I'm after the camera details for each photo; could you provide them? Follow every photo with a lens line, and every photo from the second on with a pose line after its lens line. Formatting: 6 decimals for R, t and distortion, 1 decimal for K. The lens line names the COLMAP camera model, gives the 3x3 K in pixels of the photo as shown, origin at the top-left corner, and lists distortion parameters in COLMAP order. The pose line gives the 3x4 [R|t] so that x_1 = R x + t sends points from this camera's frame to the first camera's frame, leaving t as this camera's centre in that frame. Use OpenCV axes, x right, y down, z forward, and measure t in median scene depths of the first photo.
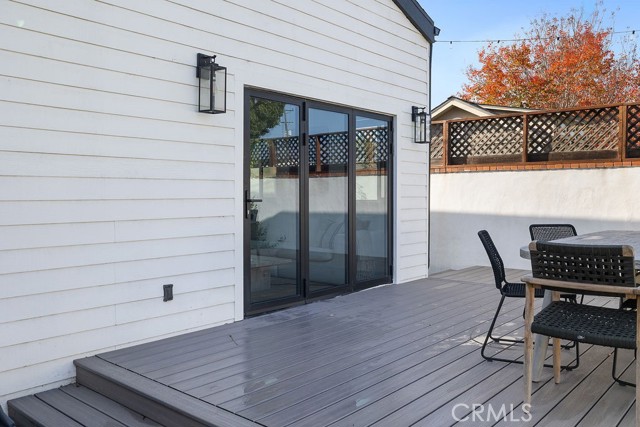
lens RADIAL K [[532.9, 0, 320.0], [0, 532.9, 213.5], [0, 0, 1]] dist [0.000753, 0.000265]
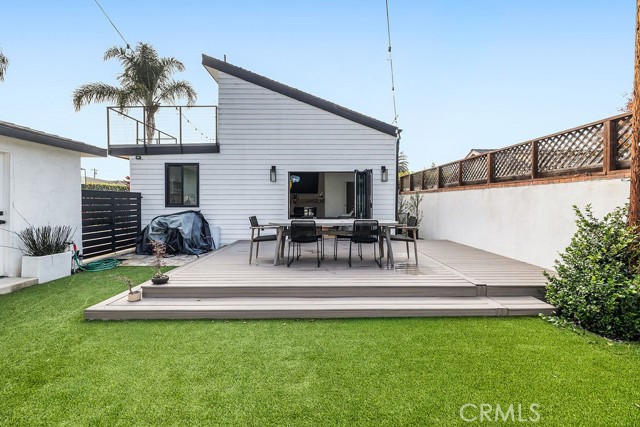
lens RADIAL K [[275.5, 0, 319.6], [0, 275.5, 192.6], [0, 0, 1]] dist [0.001003, -0.000335]
pose [[0.662186, -0.021314, -0.749036, 0.936535], [-0.027112, 0.998259, -0.052374, -0.011858], [0.748849, 0.054989, 0.660456, -0.013962]]
